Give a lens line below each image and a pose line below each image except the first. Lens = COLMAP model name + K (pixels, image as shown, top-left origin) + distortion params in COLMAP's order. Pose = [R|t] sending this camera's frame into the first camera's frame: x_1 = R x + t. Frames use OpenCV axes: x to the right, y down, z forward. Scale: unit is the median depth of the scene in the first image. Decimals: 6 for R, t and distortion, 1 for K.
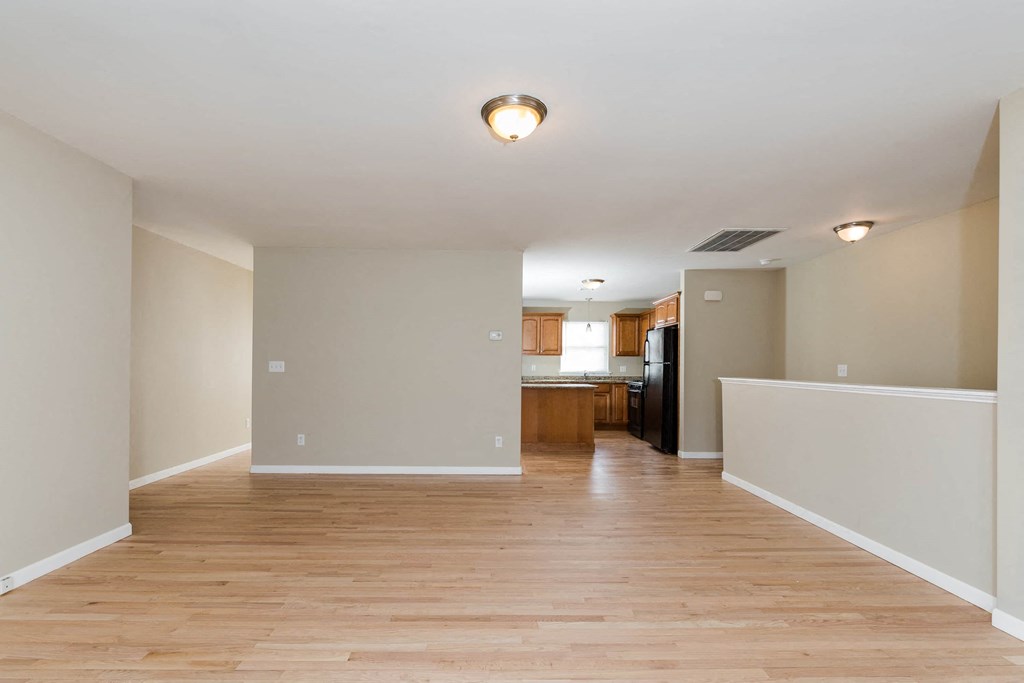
lens RADIAL K [[482.0, 0, 522.8], [0, 482.0, 365.1], [0, 0, 1]] dist [0.000862, -0.000202]
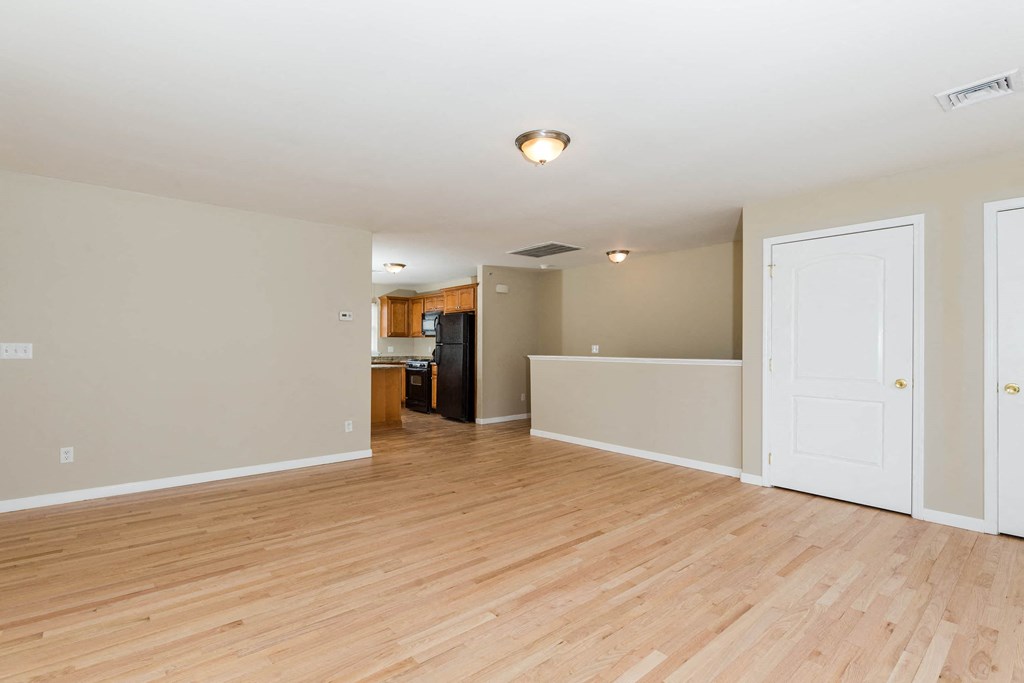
lens RADIAL K [[467.8, 0, 532.4], [0, 467.8, 343.5], [0, 0, 1]] dist [-0.000693, -0.000186]
pose [[0.766669, -0.000749, 0.642042, -0.455937], [0.002553, 0.999995, -0.001882, -0.003932], [-0.642038, 0.003082, 0.766667, 0.058510]]
